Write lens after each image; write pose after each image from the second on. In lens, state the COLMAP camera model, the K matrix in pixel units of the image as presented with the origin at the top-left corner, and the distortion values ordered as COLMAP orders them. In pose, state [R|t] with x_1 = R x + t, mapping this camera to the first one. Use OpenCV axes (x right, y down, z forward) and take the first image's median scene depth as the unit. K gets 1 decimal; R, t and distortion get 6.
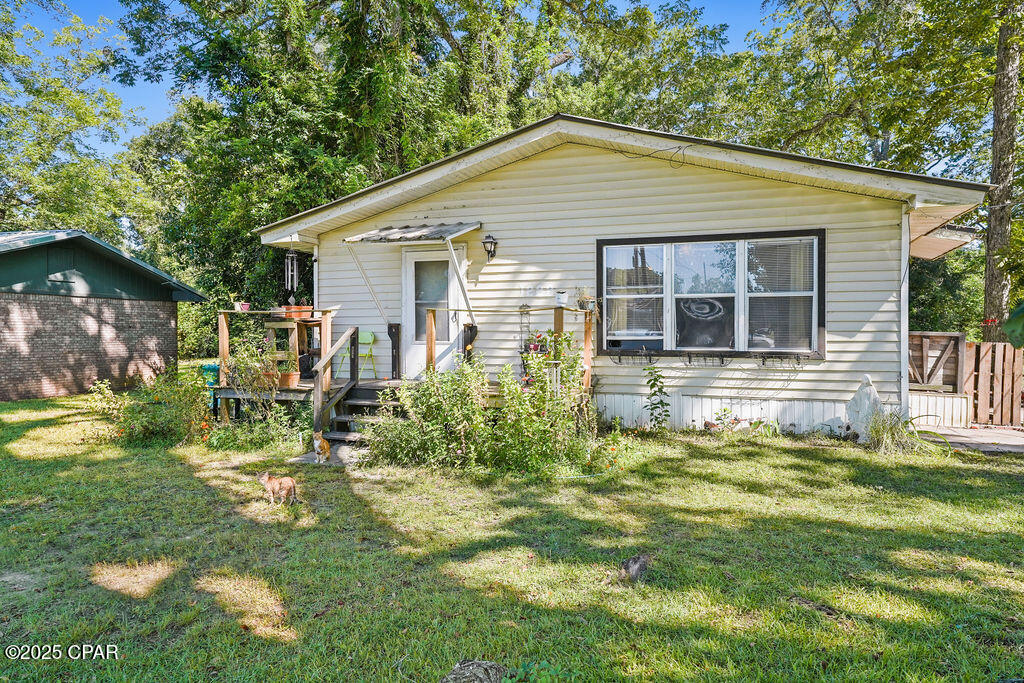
lens RADIAL K [[719.0, 0, 511.3], [0, 719.0, 339.2], [0, 0, 1]] dist [0.052563, 0.019307]
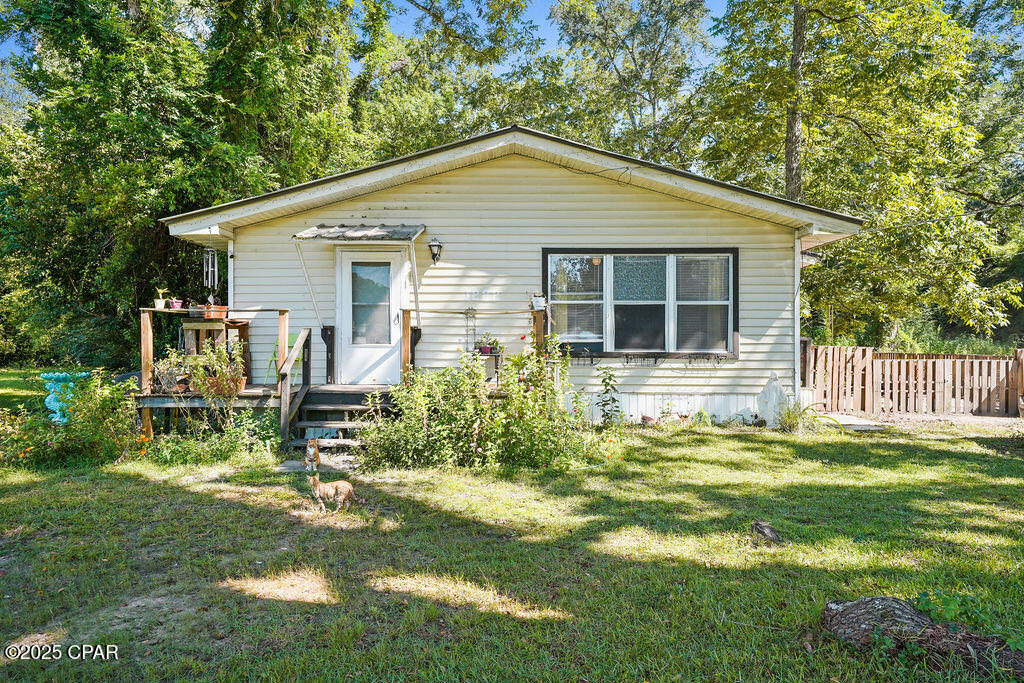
lens RADIAL K [[719.0, 0, 510.0], [0, 719.0, 346.8], [0, 0, 1]] dist [0.052563, 0.019307]
pose [[0.943135, -0.000201, 0.332408, -0.287149], [0.001601, 0.999991, -0.003936, 0.011553], [-0.332405, 0.004244, 0.943127, 0.018686]]
